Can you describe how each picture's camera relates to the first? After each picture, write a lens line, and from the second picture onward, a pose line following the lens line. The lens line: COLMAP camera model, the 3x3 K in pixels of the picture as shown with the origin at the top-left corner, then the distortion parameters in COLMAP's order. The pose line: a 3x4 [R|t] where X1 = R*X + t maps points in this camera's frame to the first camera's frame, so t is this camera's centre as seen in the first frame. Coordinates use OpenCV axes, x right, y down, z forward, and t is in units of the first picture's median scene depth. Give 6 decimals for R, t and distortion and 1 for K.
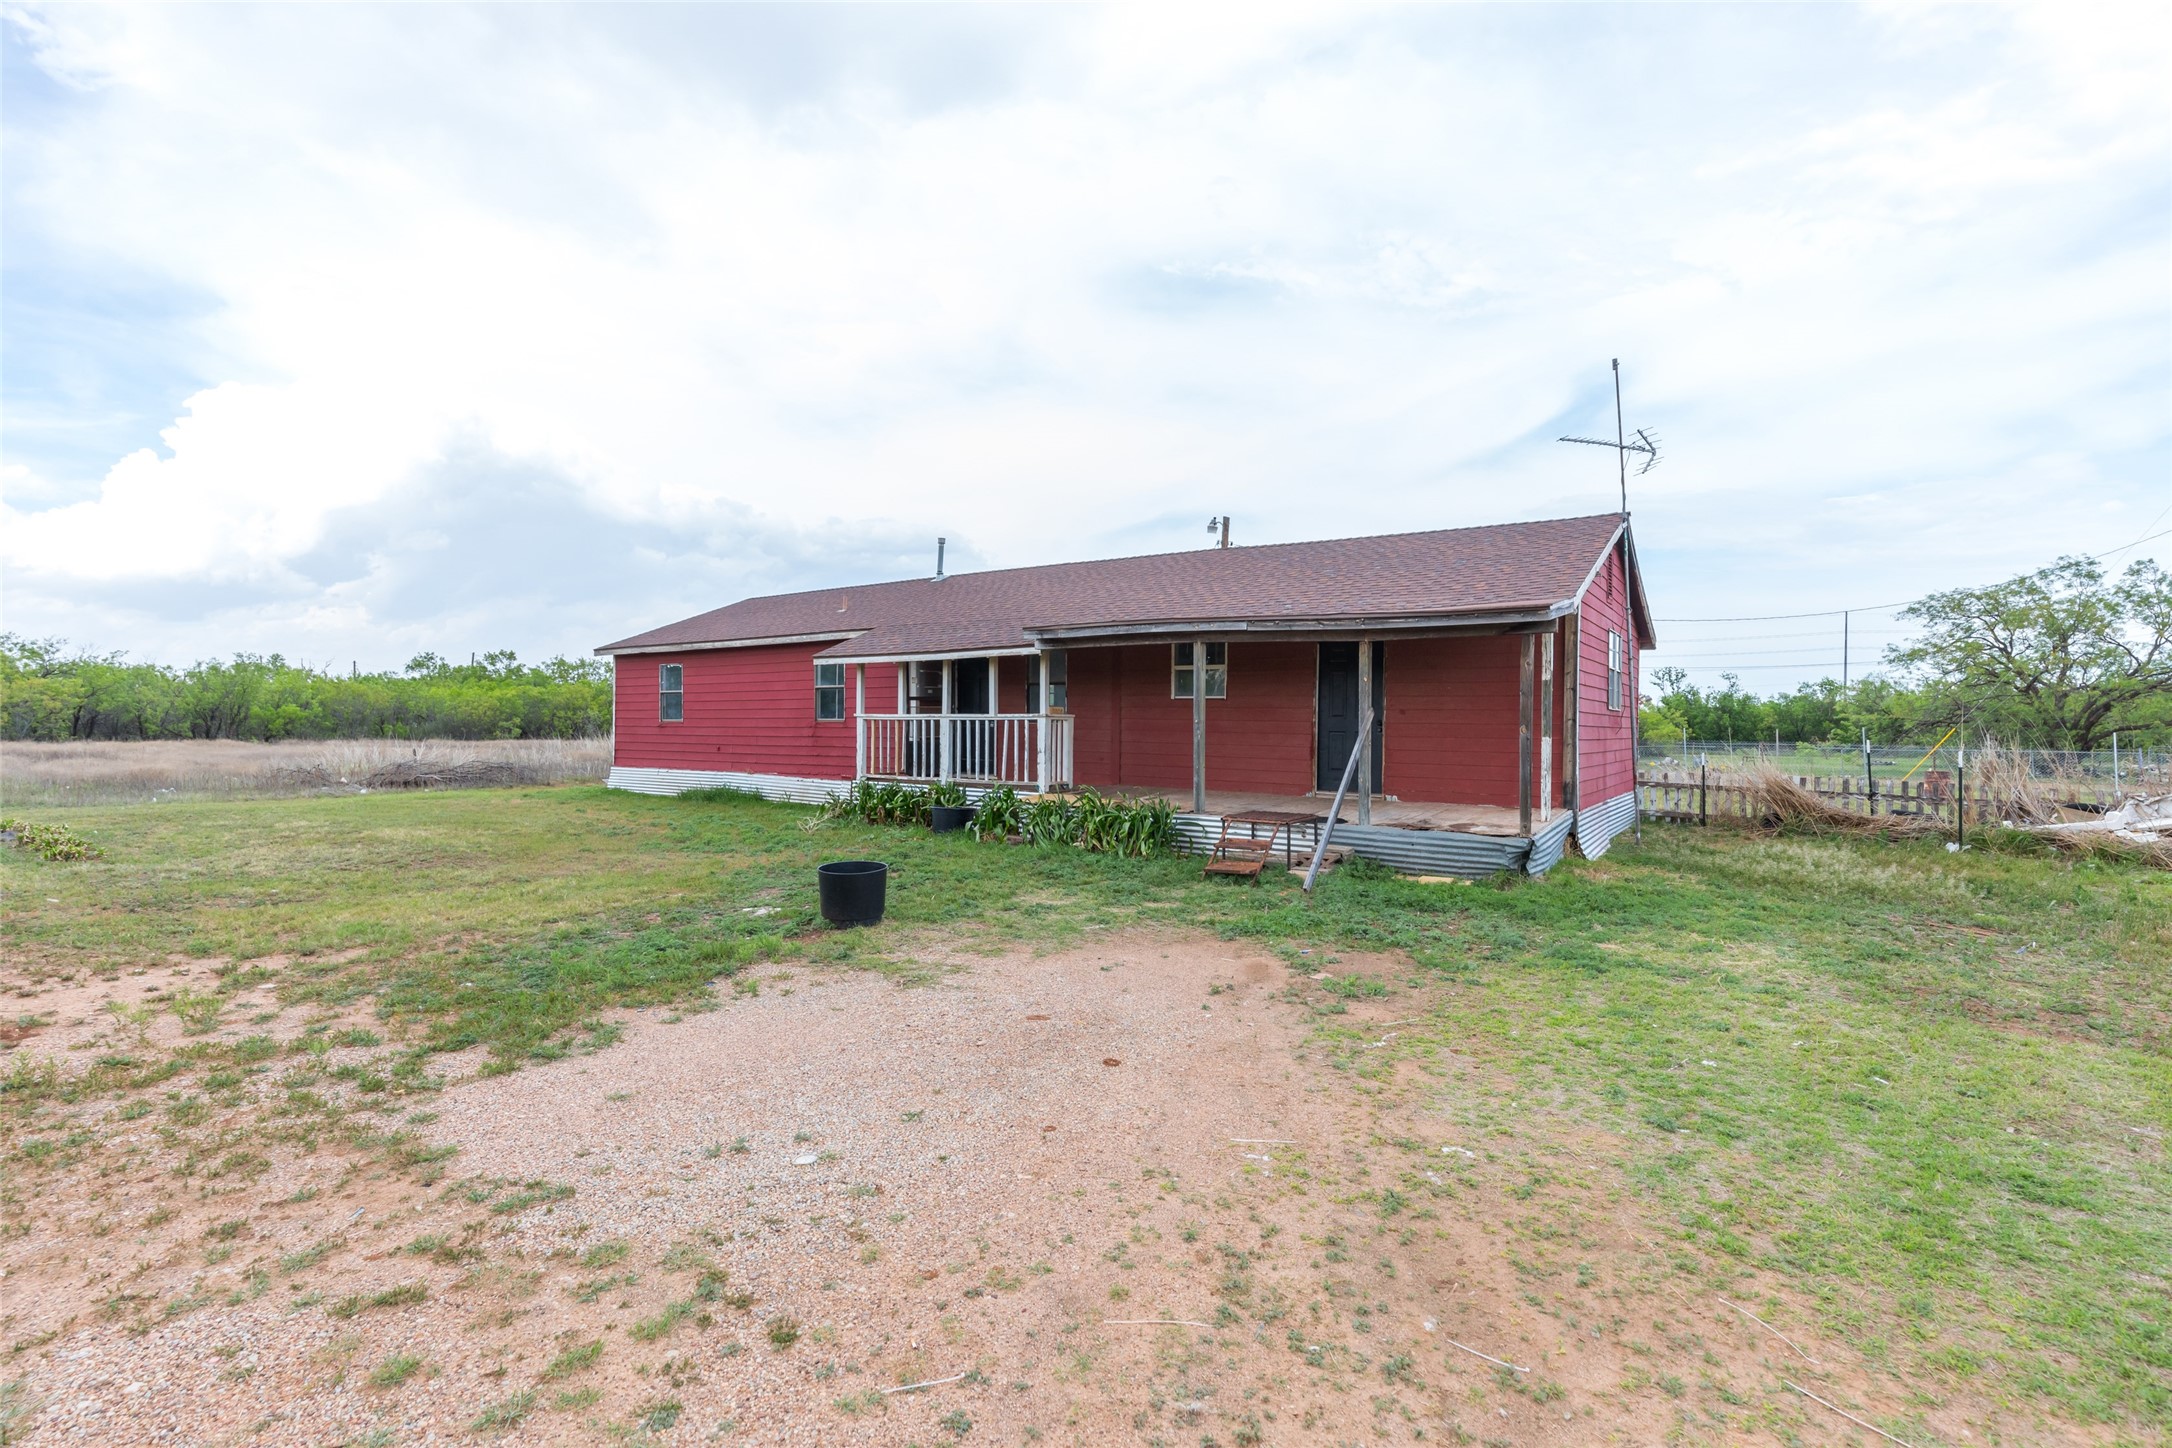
lens RADIAL K [[1015.1, 0, 1083.2], [0, 1015.1, 734.4], [0, 0, 1]] dist [0.021921, 0.000504]
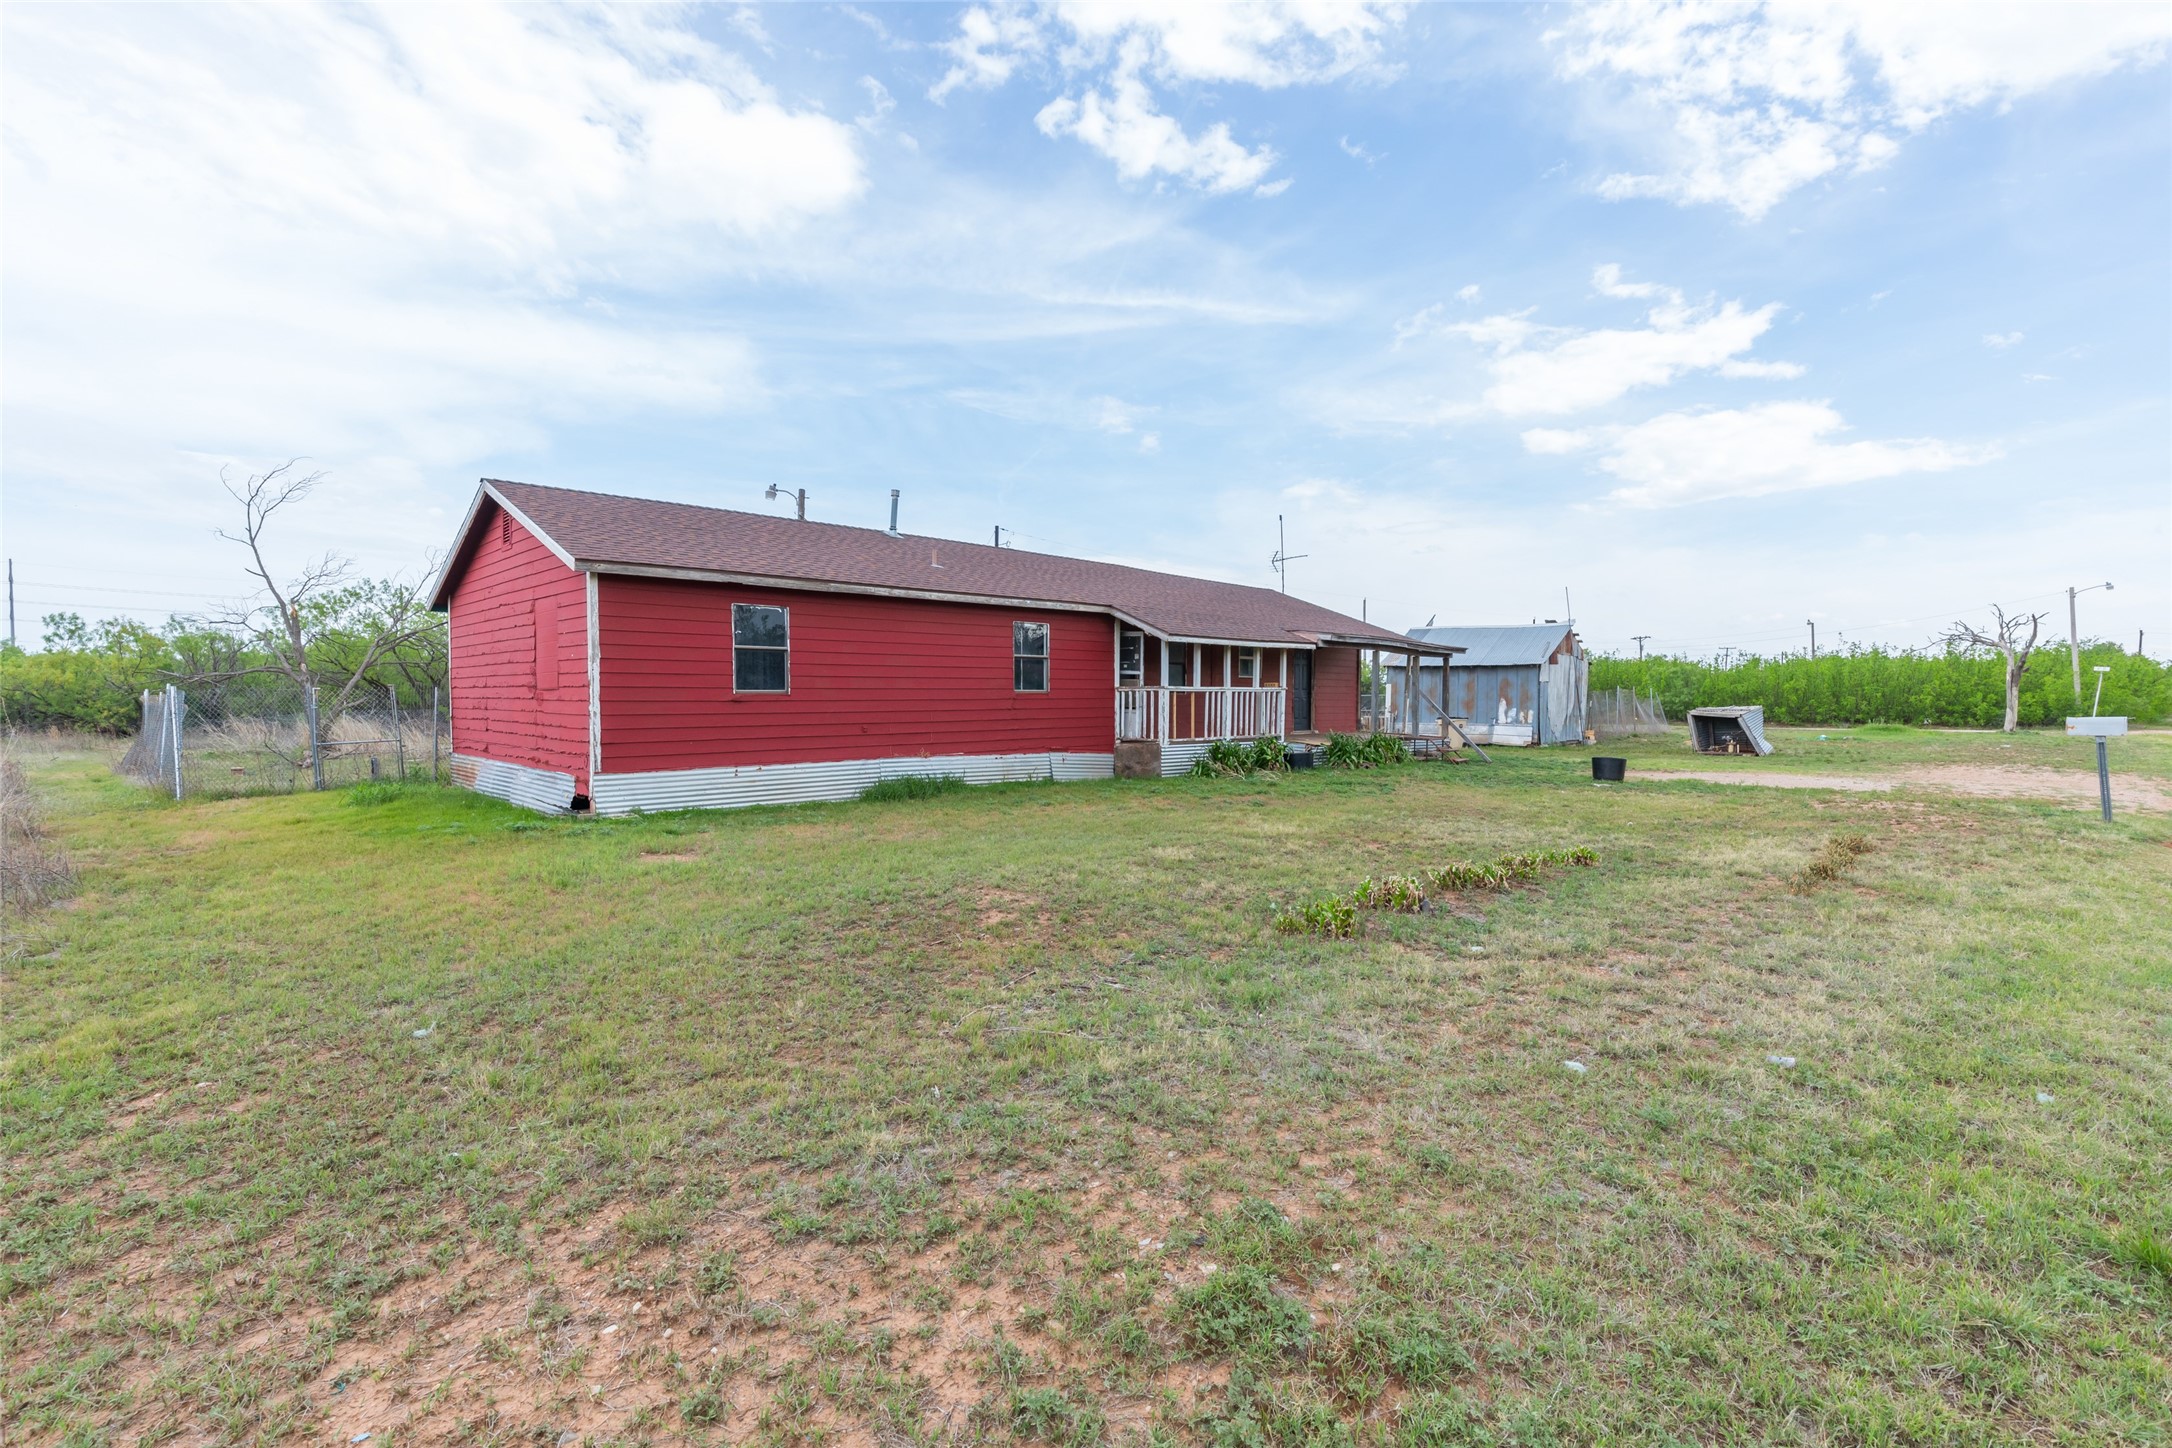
lens RADIAL K [[976.8, 0, 1086.0], [0, 976.8, 724.0], [0, 0, 1]] dist [-0.004937, -0.000864]
pose [[0.170854, -0.036312, 0.984627, -0.956598], [0.008808, 0.999337, 0.035326, -0.012606], [-0.985257, 0.002637, 0.171060, 0.662183]]
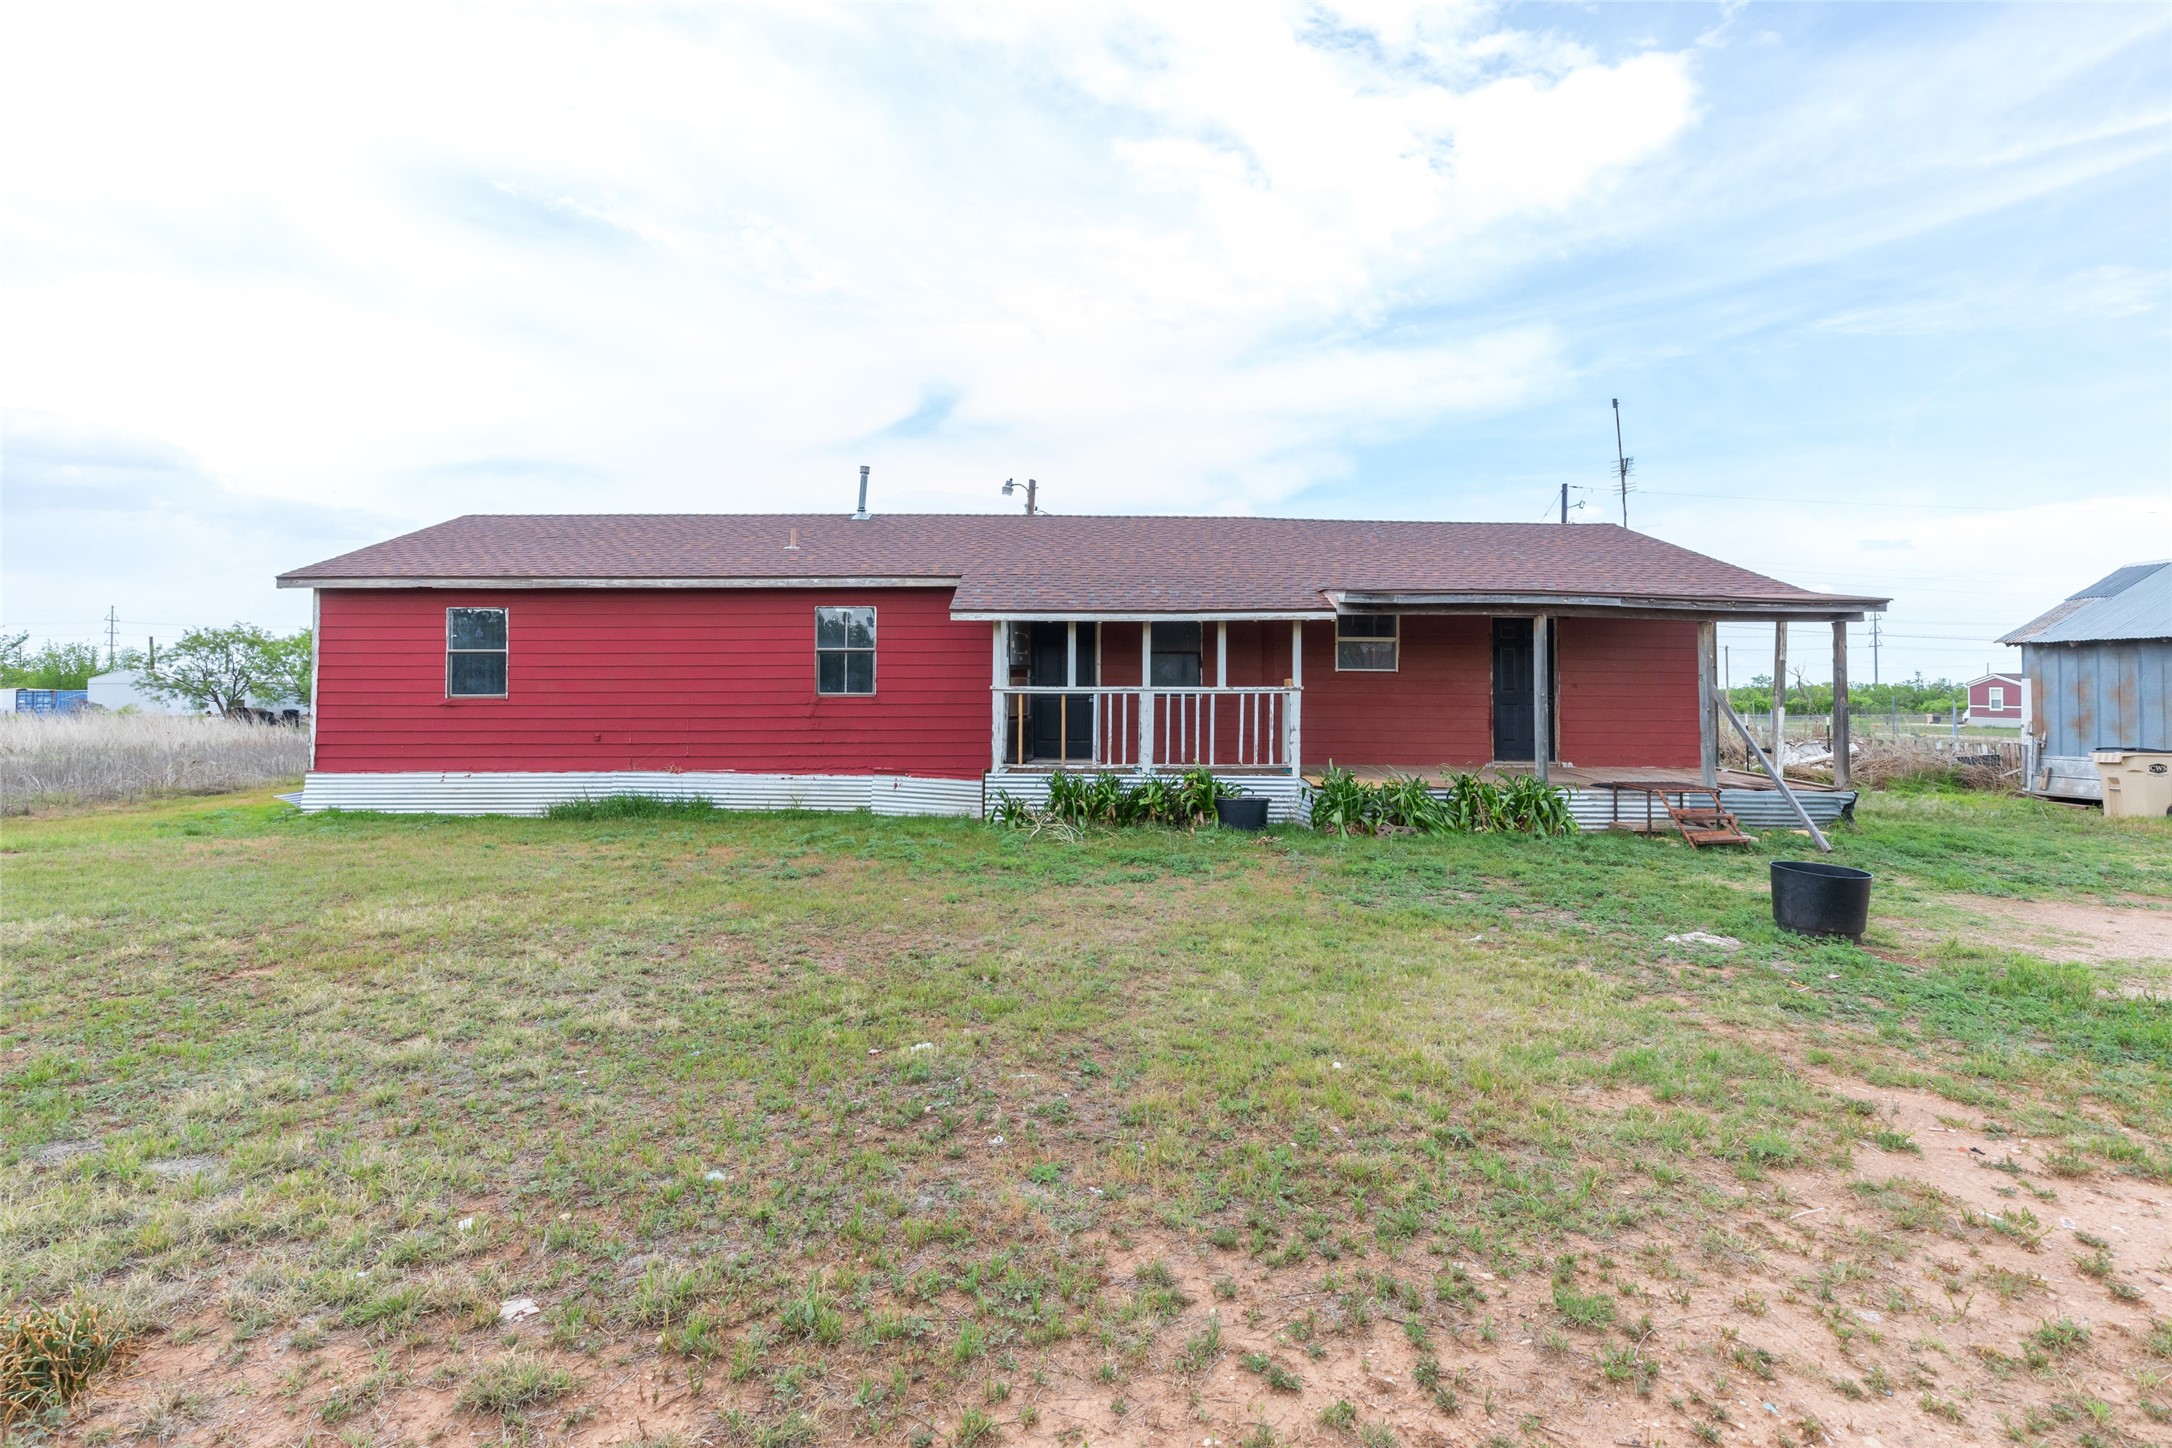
lens RADIAL K [[1006.3, 0, 1094.4], [0, 1006.3, 690.6], [0, 0, 1]] dist [0.003813, -0.000046]
pose [[0.809459, -0.000475, 0.587177, -0.445317], [0.010117, 0.999863, -0.013138, -0.004618], [-0.587090, 0.016575, 0.809352, 0.250088]]
